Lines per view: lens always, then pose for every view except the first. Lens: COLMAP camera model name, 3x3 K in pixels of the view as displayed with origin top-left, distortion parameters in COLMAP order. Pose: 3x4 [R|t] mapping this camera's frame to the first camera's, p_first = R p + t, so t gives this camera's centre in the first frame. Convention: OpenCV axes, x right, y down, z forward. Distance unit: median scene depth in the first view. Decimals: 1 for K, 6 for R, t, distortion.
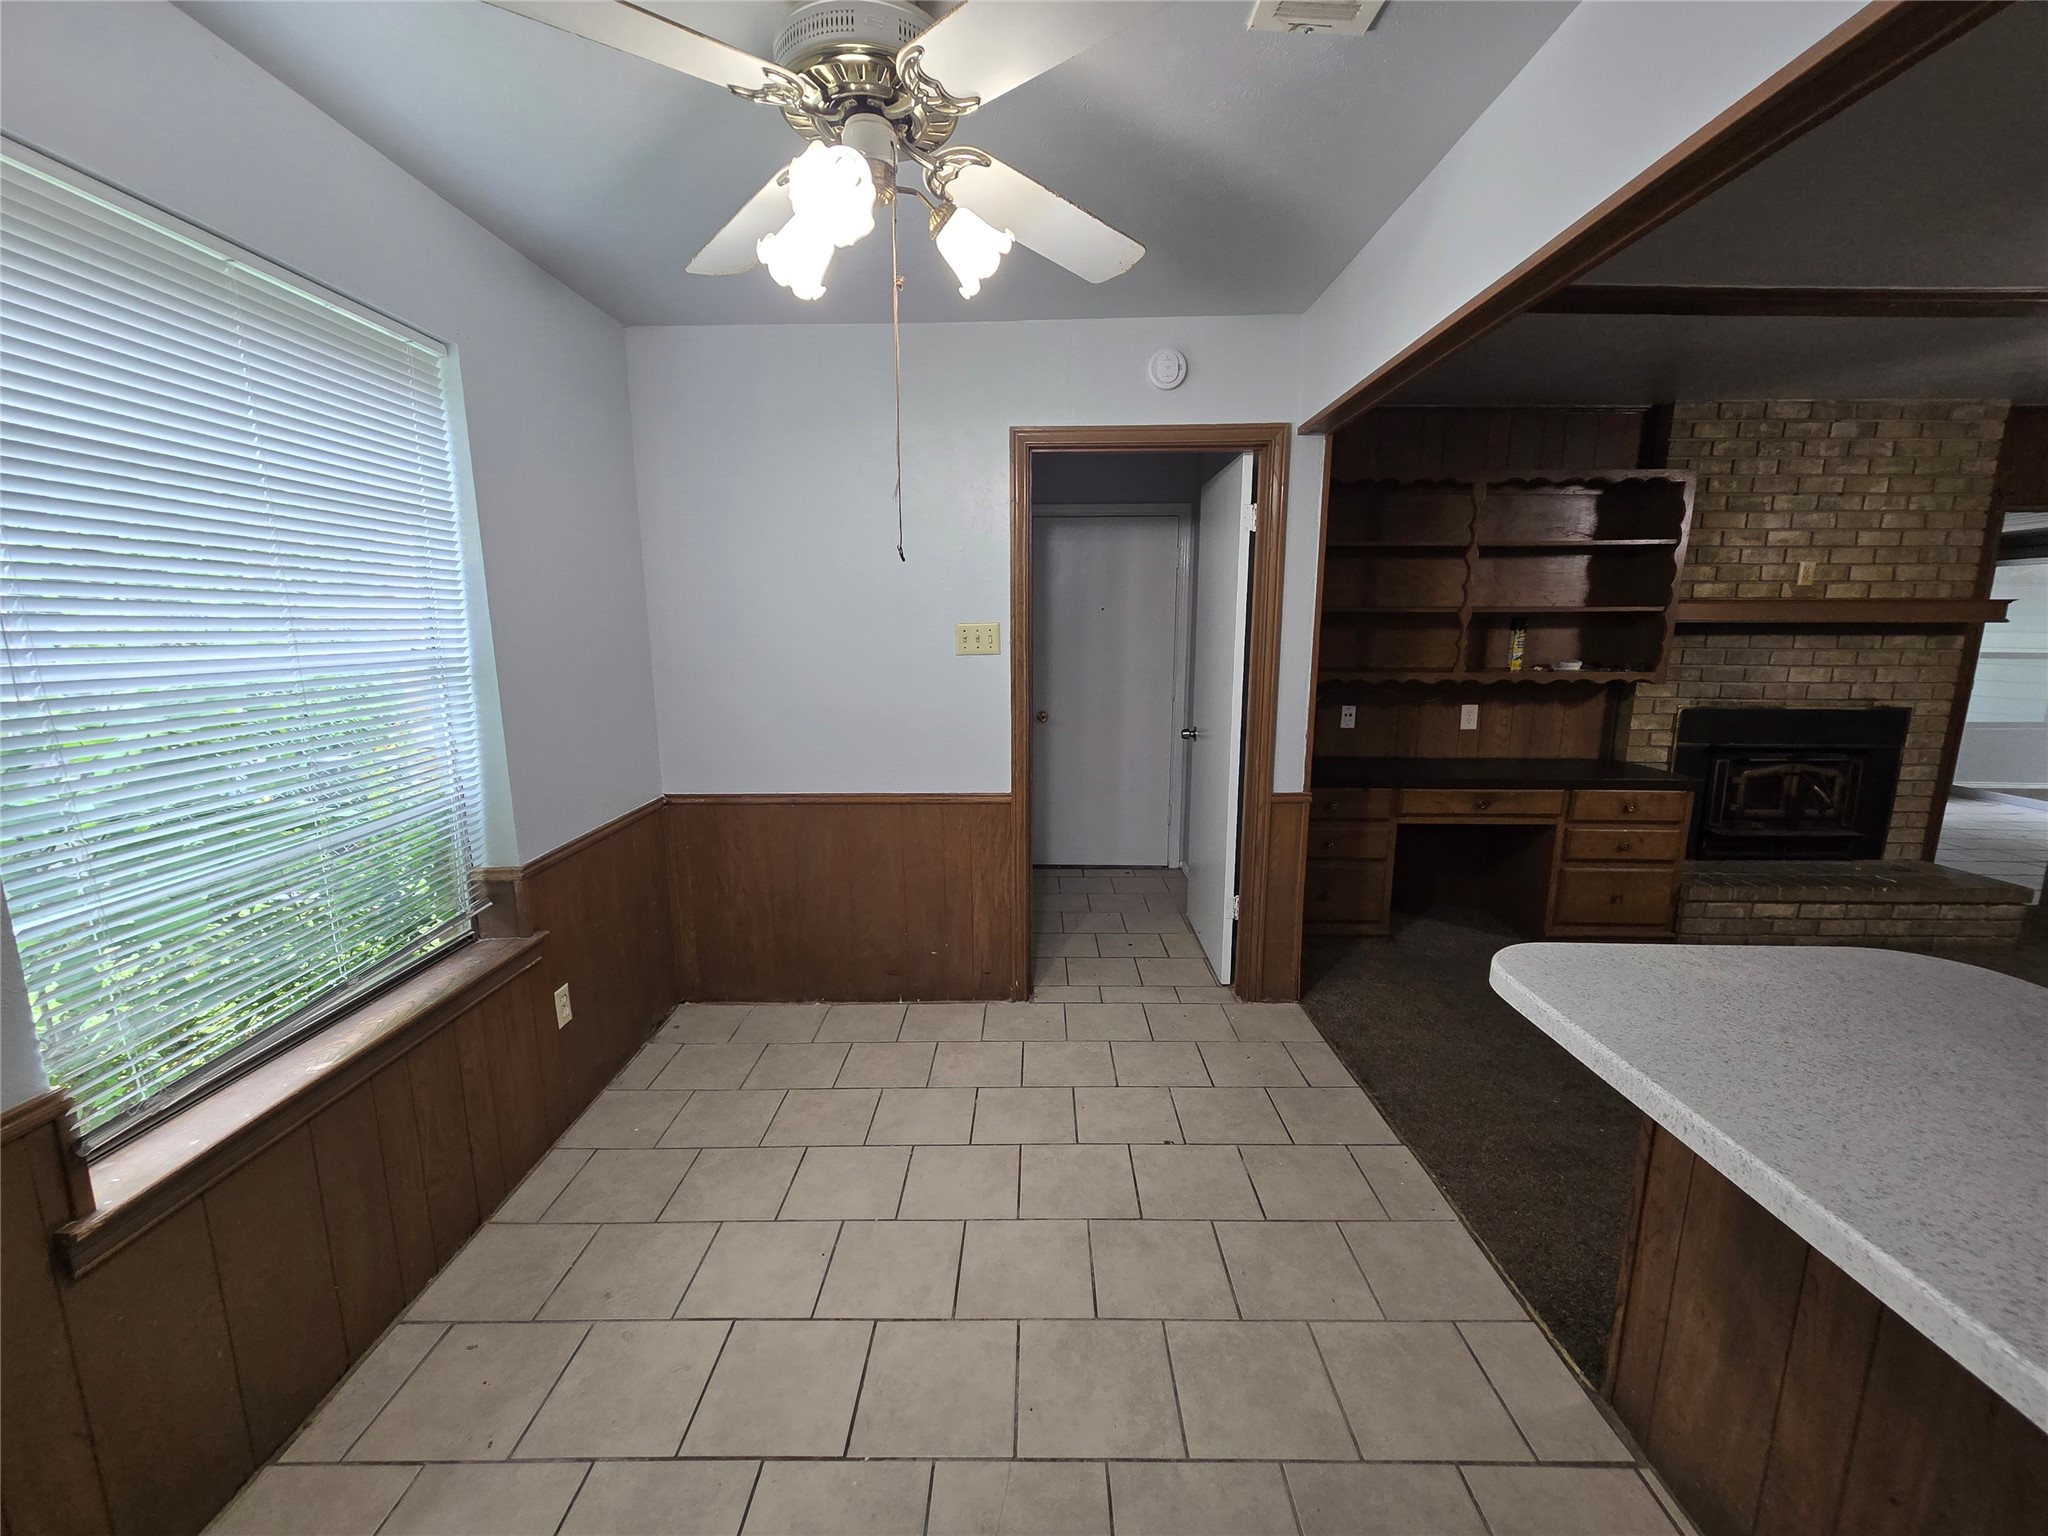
lens RADIAL K [[836.7, 0, 1029.2], [0, 836.7, 774.0], [0, 0, 1]] dist [0.000358, 0.001117]
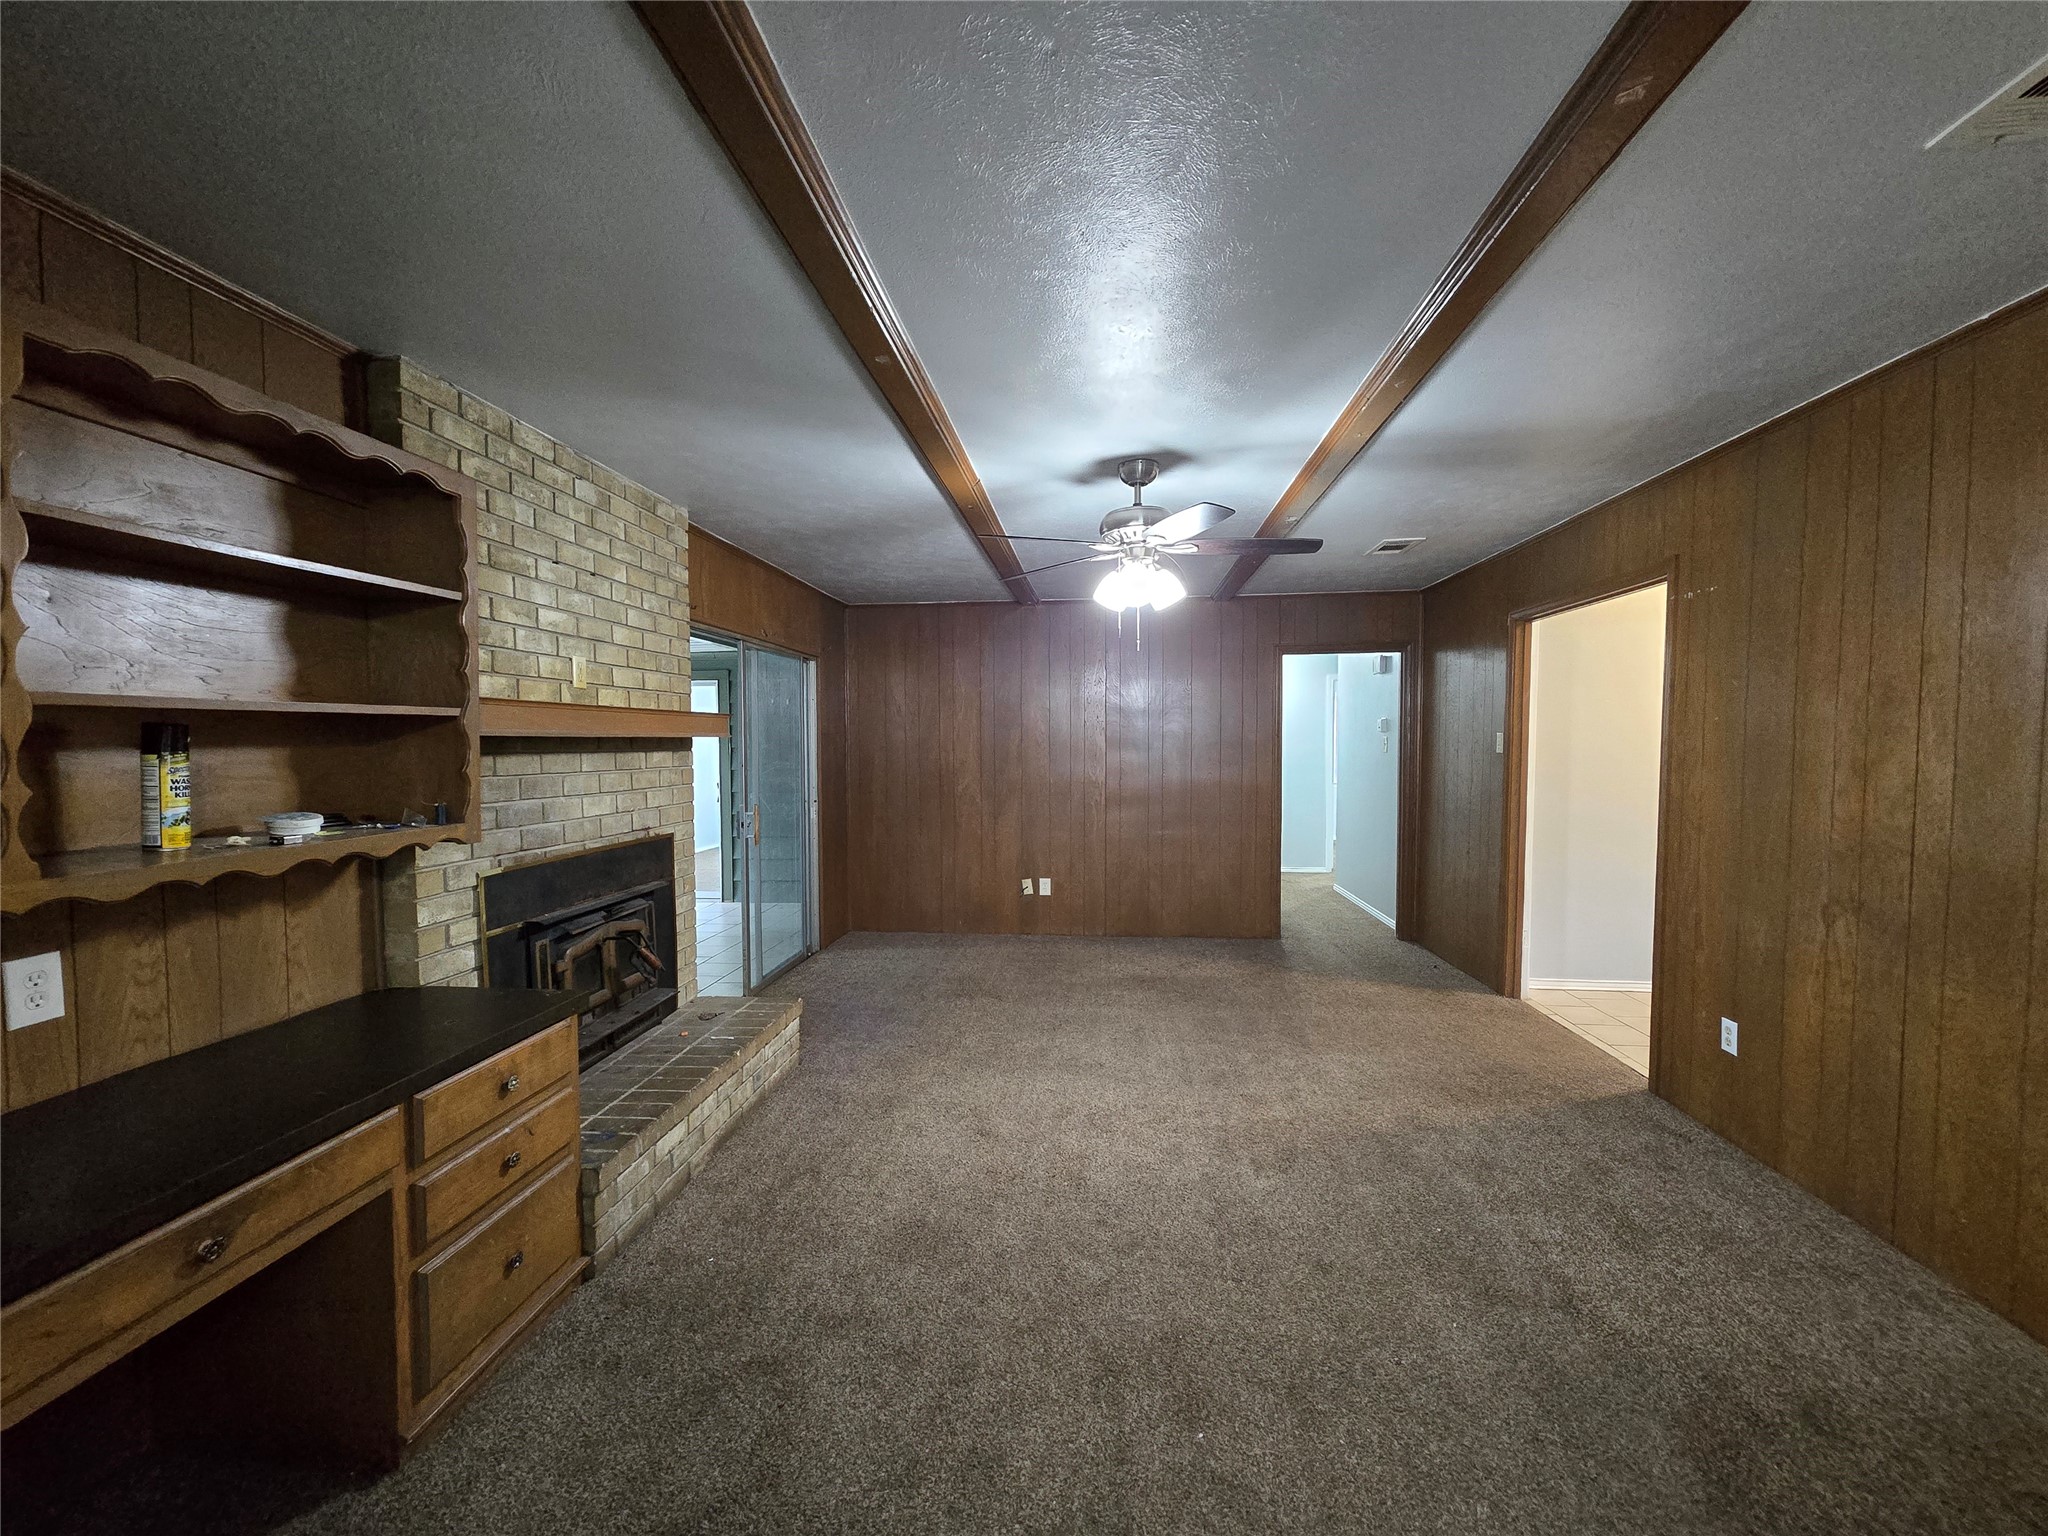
lens RADIAL K [[836.7, 0, 1009.3], [0, 836.7, 778.2], [0, 0, 1]] dist [0.000358, 0.001117]
pose [[0.101818, -0.046037, 0.993737, 0.222739], [0.183079, 0.982734, 0.026769, -0.096344], [-0.977811, 0.179207, 0.108488, 0.561107]]
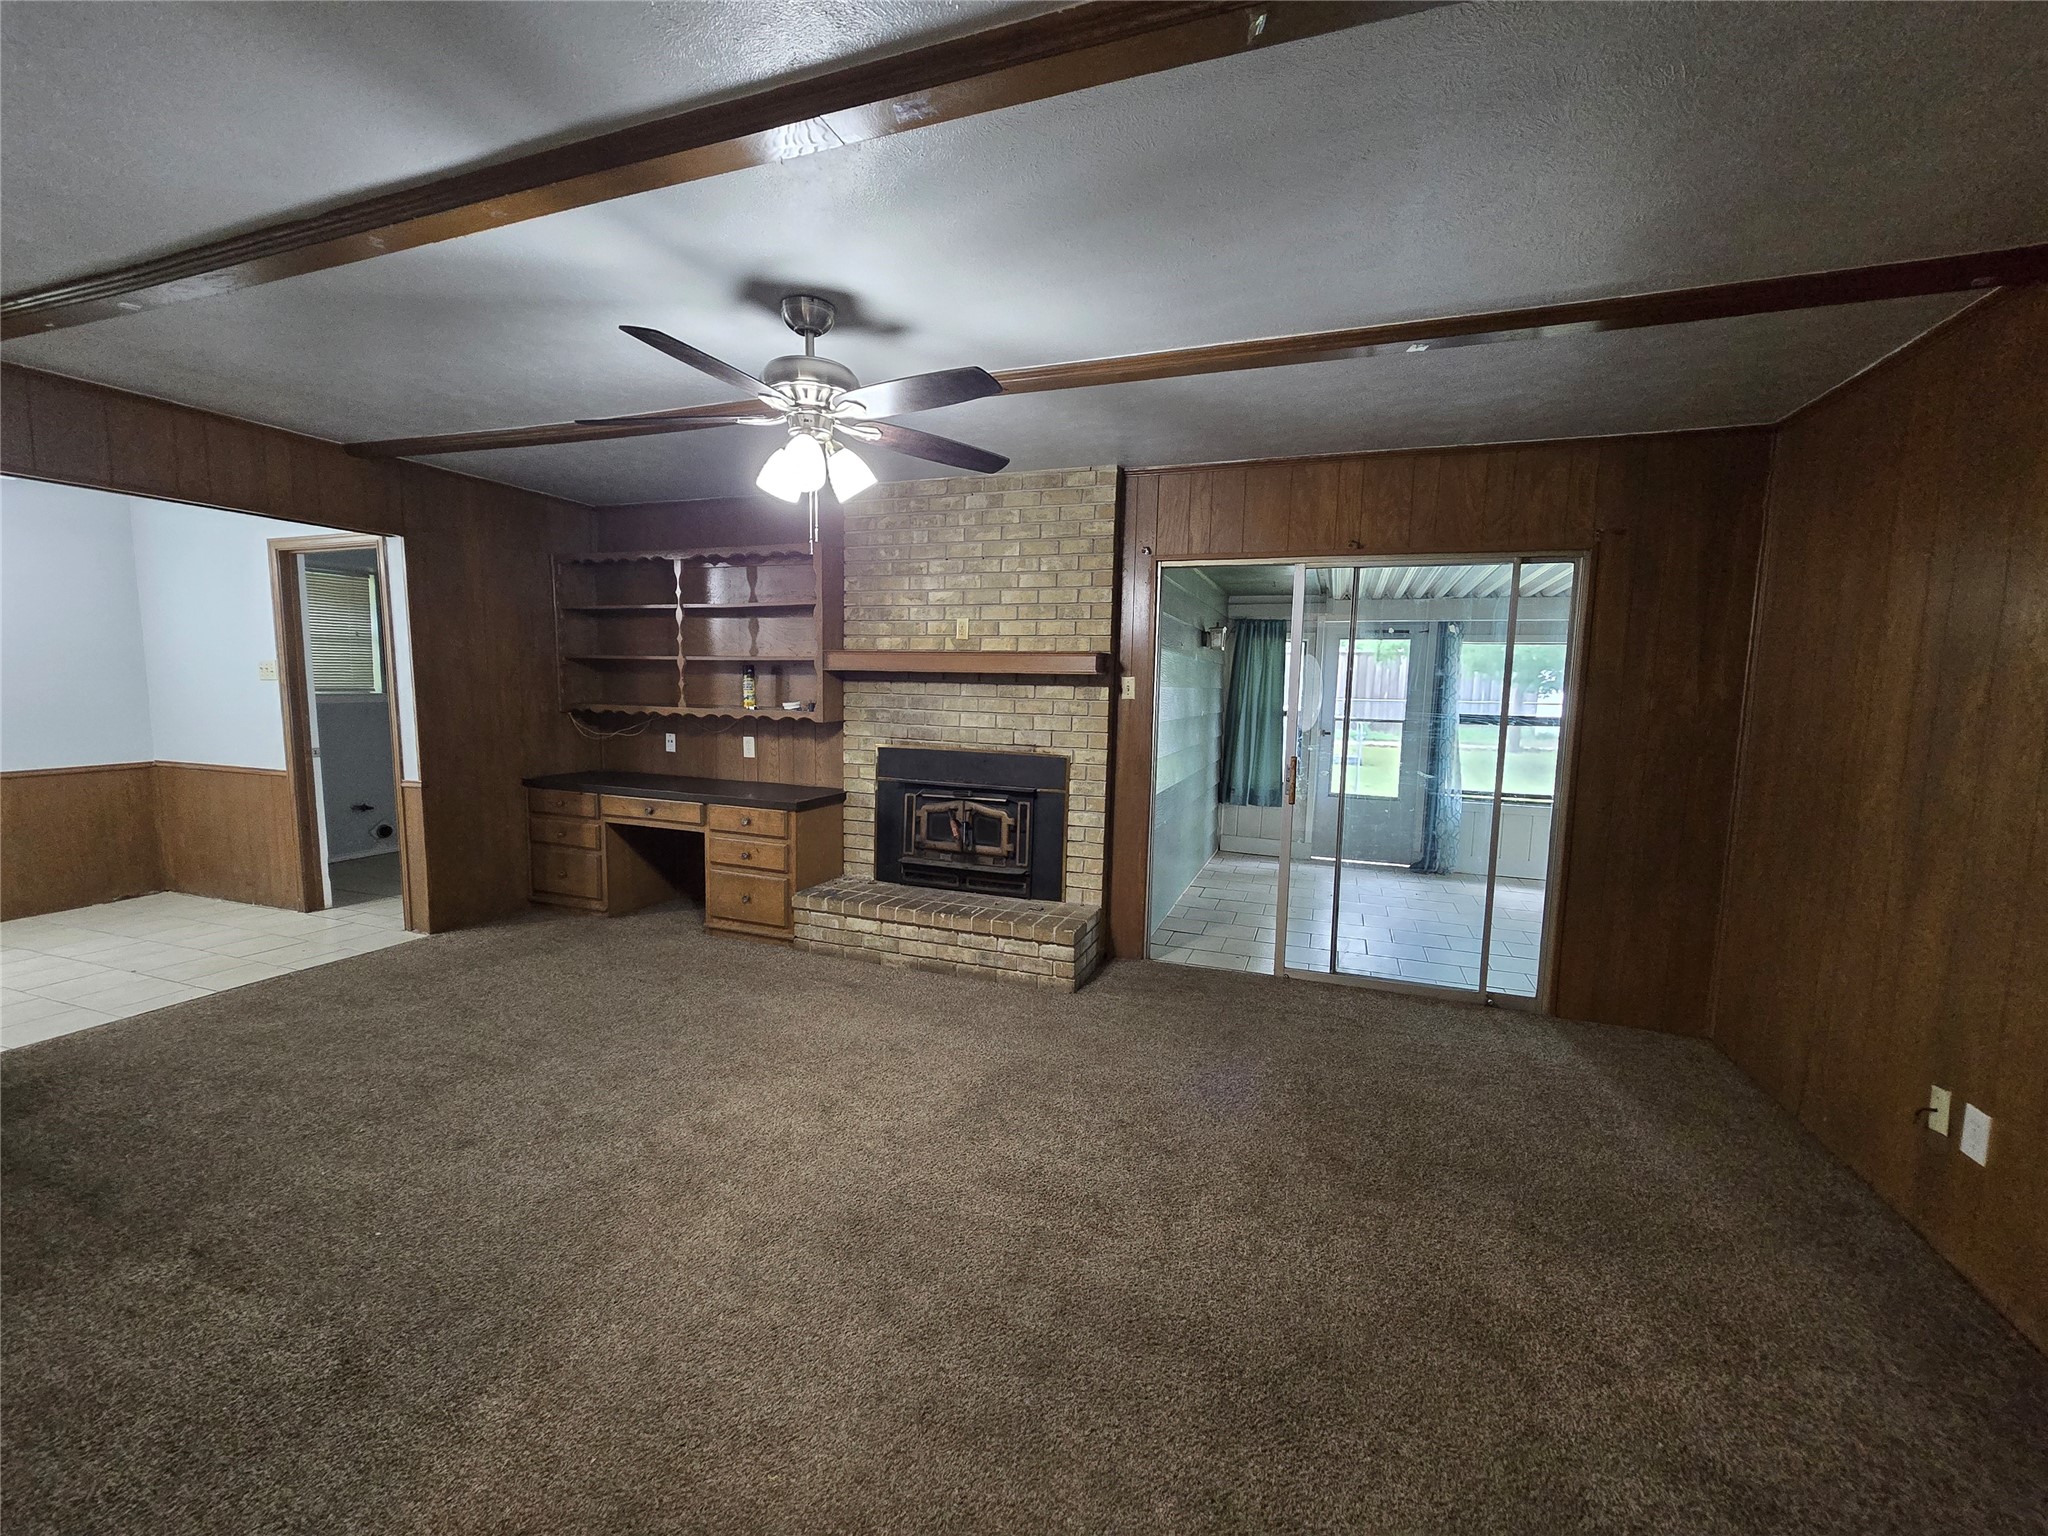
lens RADIAL K [[836.7, 0, 1012.4], [0, 836.7, 770.4], [0, 0, 1]] dist [0.000358, 0.001117]
pose [[0.940528, 0.053454, -0.335483, 1.364563], [-0.079141, 0.994848, -0.063357, 0.011484], [0.330368, 0.086140, 0.939913, -0.000035]]
